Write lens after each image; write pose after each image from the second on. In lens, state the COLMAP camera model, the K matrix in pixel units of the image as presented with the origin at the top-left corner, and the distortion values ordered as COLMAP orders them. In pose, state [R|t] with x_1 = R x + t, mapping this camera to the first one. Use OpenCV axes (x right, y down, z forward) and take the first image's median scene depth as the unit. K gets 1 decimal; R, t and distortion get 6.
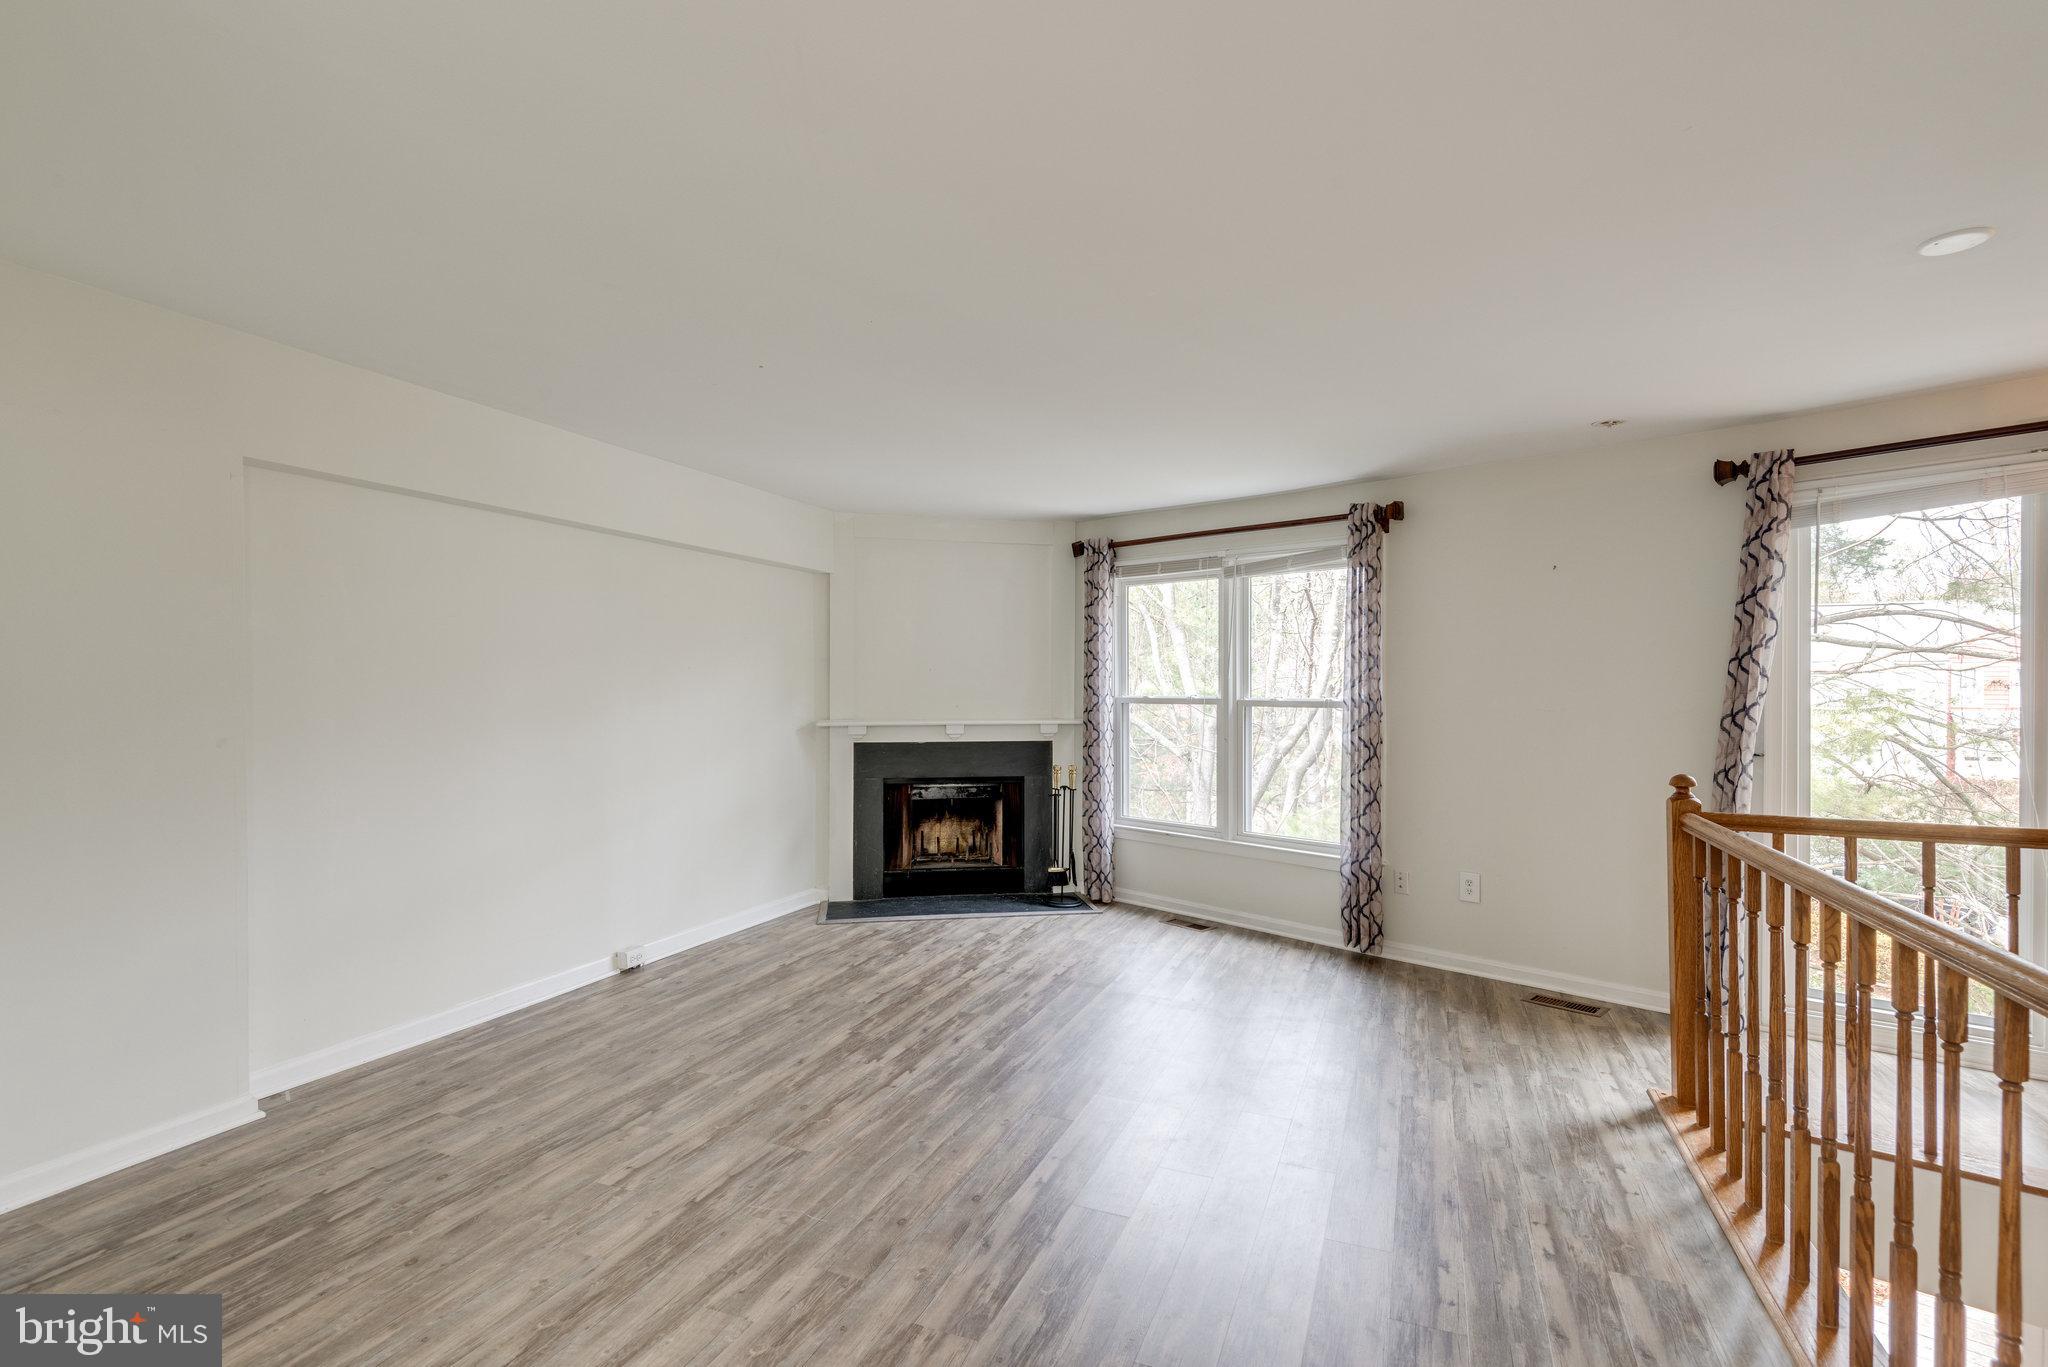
lens RADIAL K [[987.5, 0, 1021.0], [0, 987.5, 686.1], [0, 0, 1]] dist [0.031582, -0.022279]
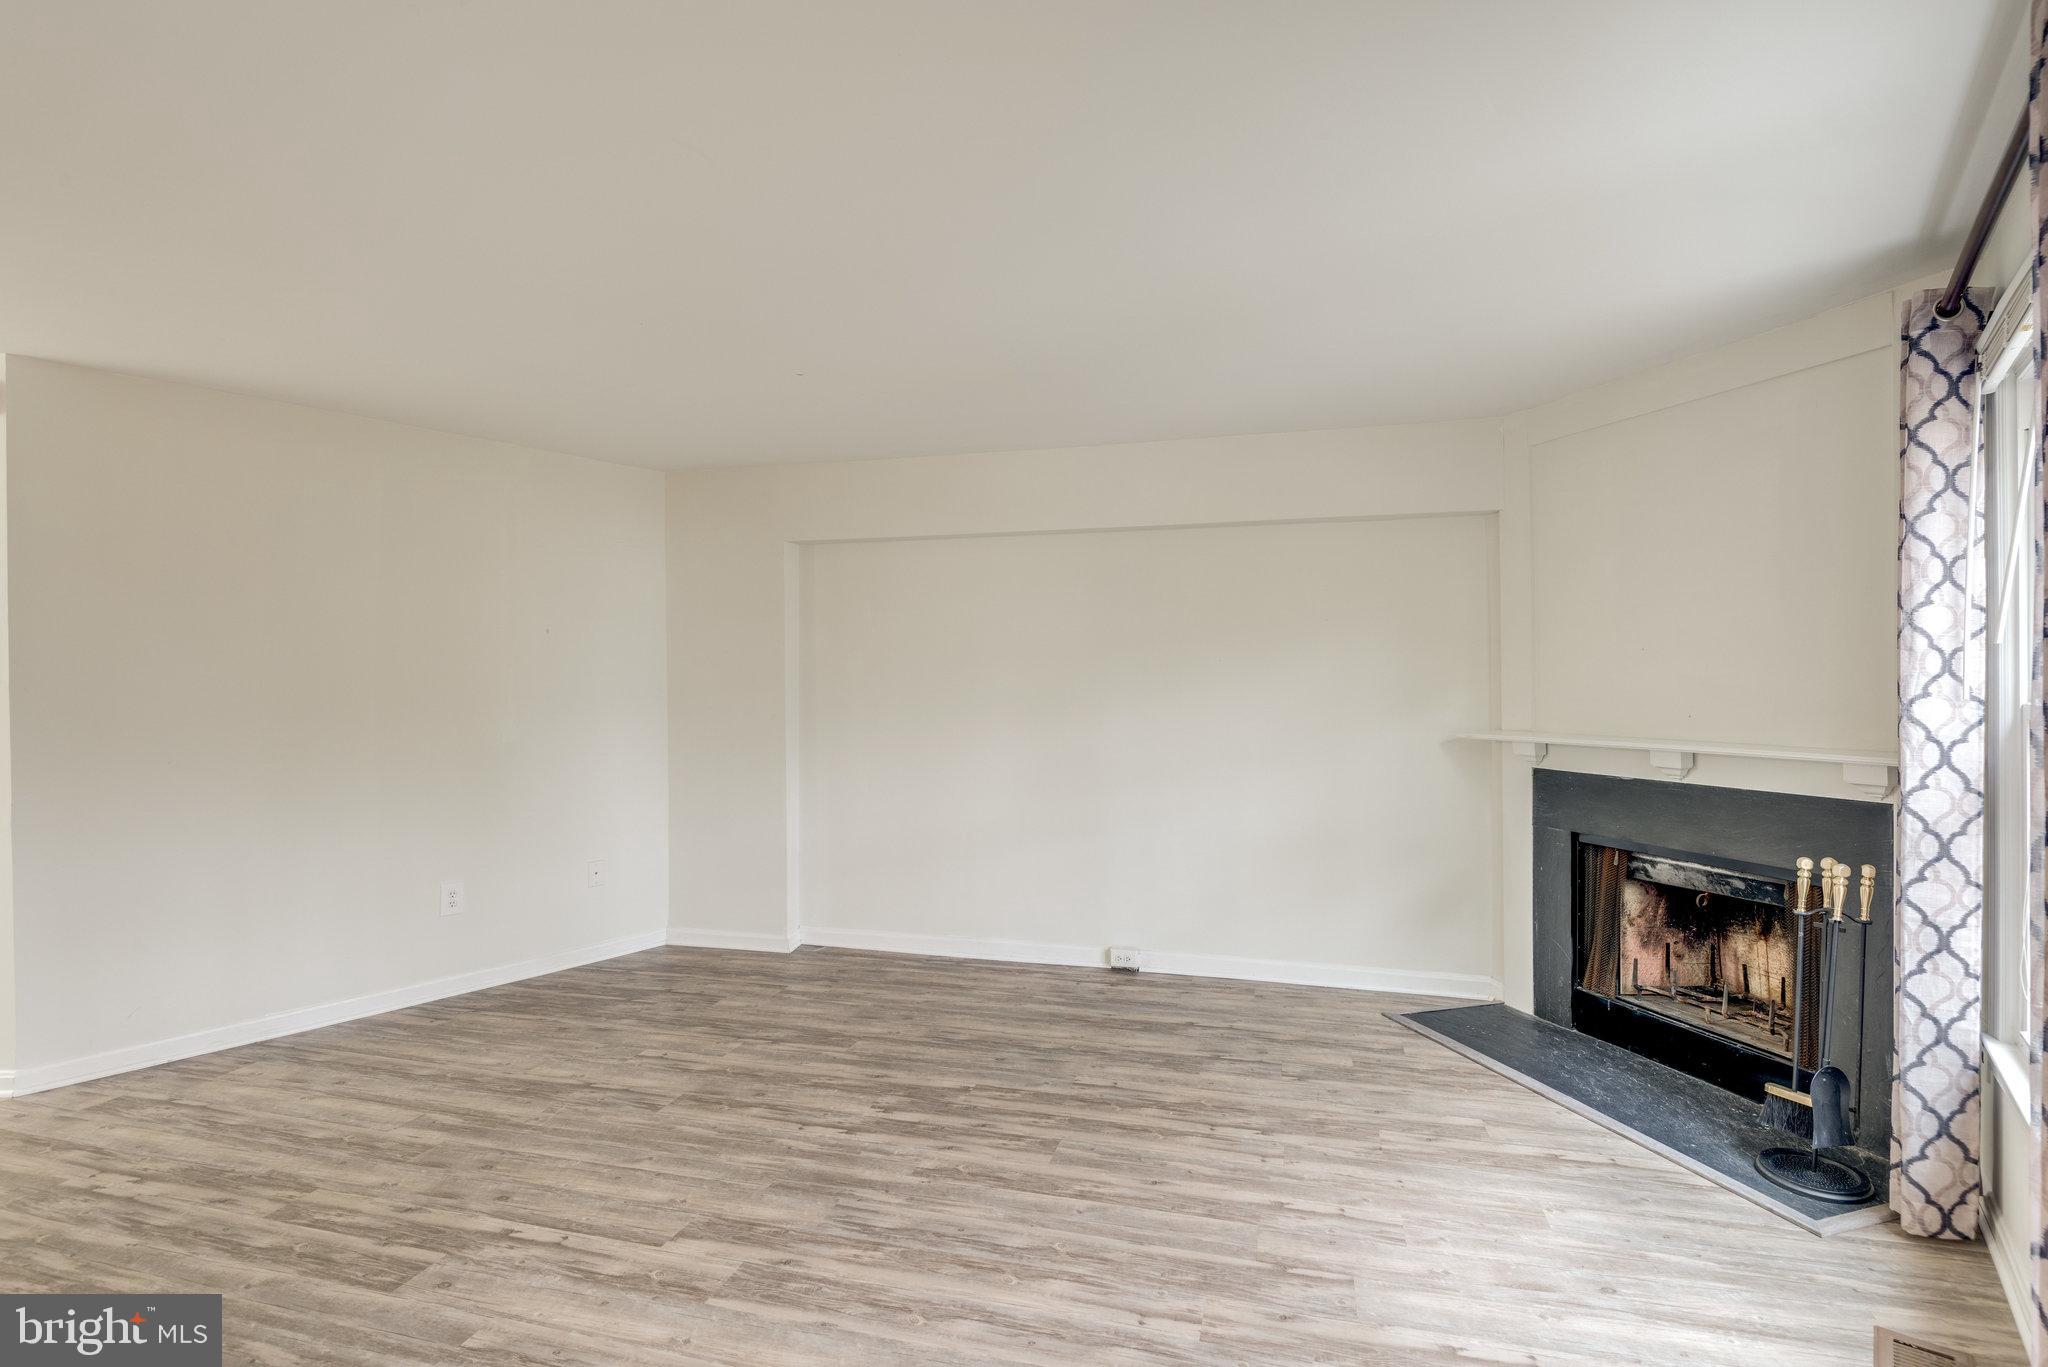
lens RADIAL K [[976.2, 0, 1028.0], [0, 976.2, 686.5], [0, 0, 1]] dist [0.037857, -0.031580]
pose [[0.111365, -0.002512, -0.993776, 0.634857], [0.005242, 0.999984, -0.001940, 0.006587], [0.993766, -0.004993, 0.111377, 0.904523]]
